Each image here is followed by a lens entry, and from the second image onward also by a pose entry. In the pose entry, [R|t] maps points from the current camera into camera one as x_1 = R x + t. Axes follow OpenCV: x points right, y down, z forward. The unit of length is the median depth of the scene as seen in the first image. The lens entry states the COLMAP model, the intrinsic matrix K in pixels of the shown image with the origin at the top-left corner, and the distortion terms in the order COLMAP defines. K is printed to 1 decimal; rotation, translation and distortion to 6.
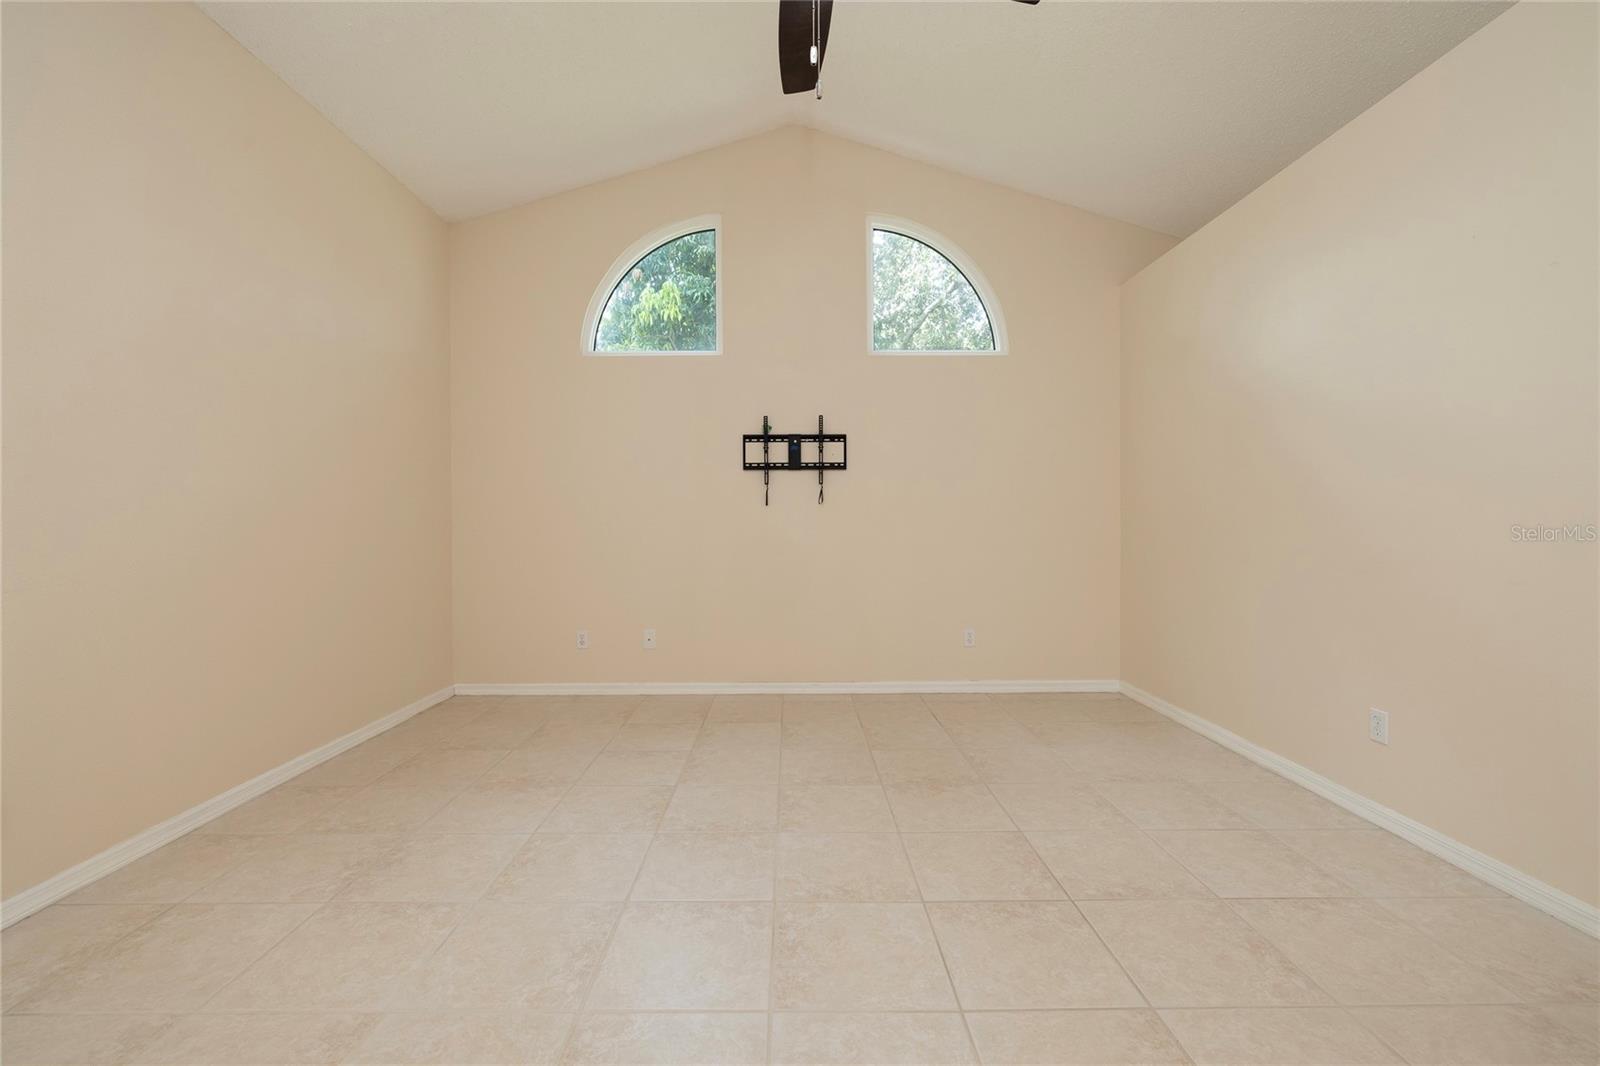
lens RADIAL K [[669.7, 0, 795.8], [0, 669.7, 528.5], [0, 0, 1]] dist [0.000562, -0.000828]
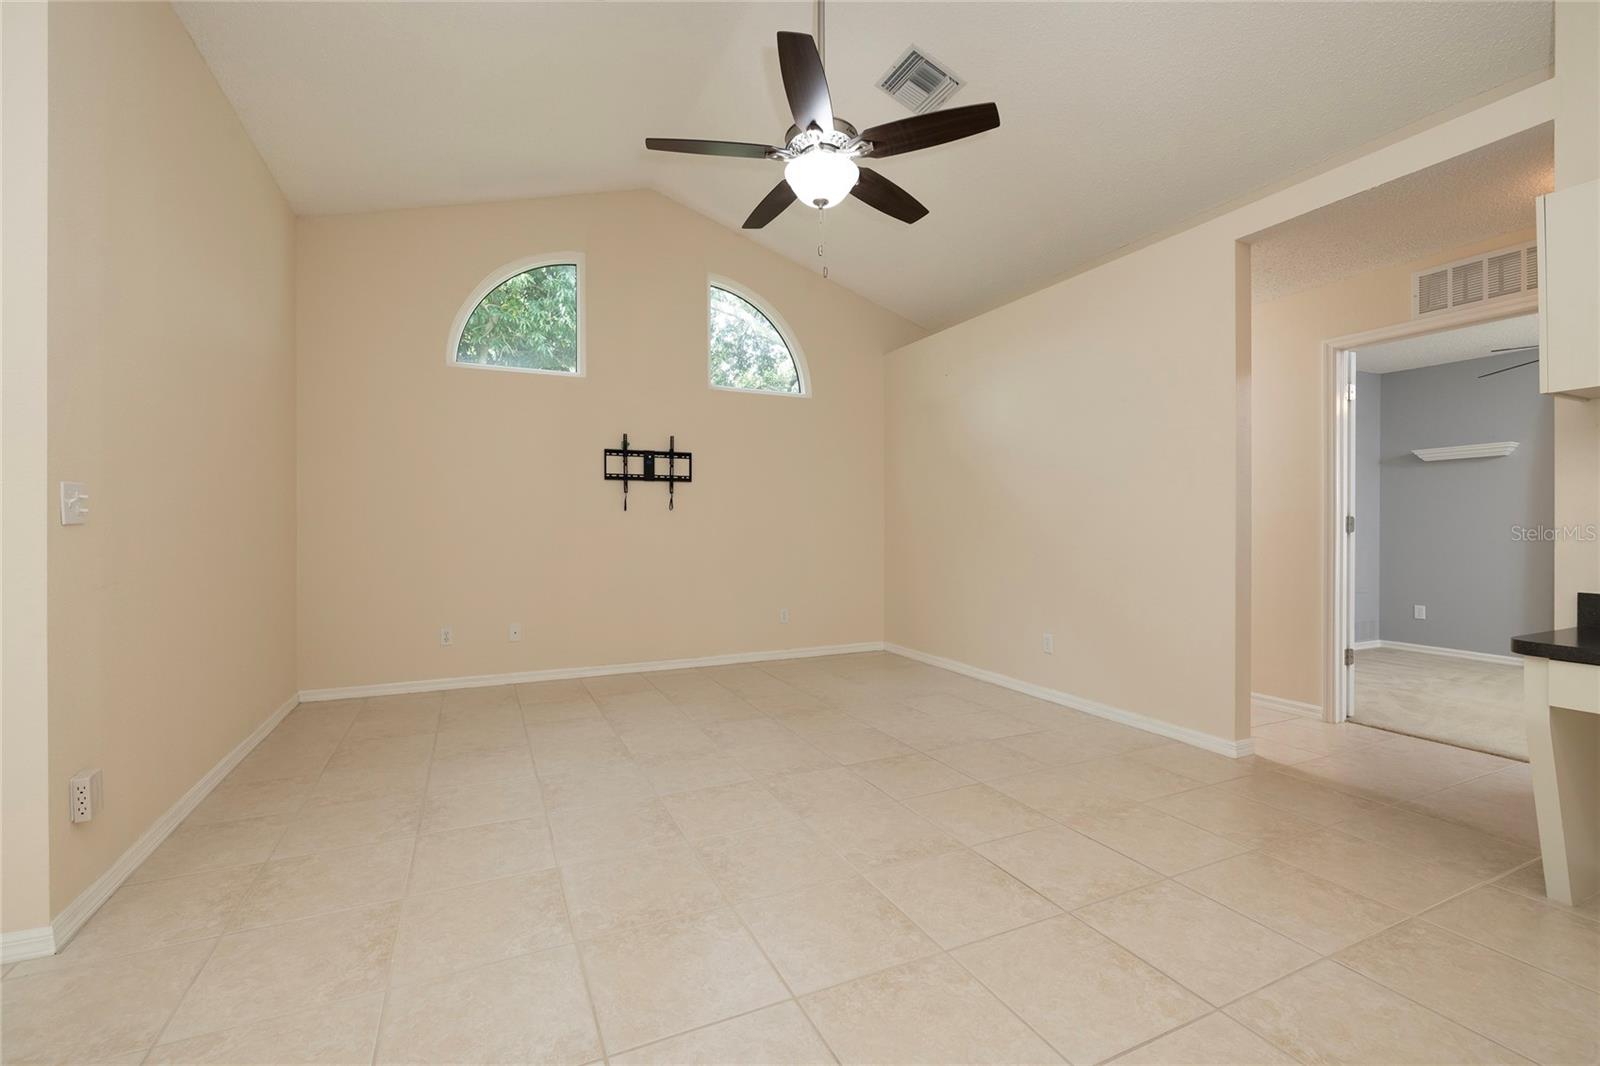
lens RADIAL K [[669.7, 0, 796.7], [0, 669.7, 526.9], [0, 0, 1]] dist [0.000562, -0.000828]
pose [[0.907897, 0.003111, 0.419183, -0.259988], [0.000039, 0.999972, -0.007505, 0.002315], [-0.419194, 0.006830, 0.907871, -0.177438]]
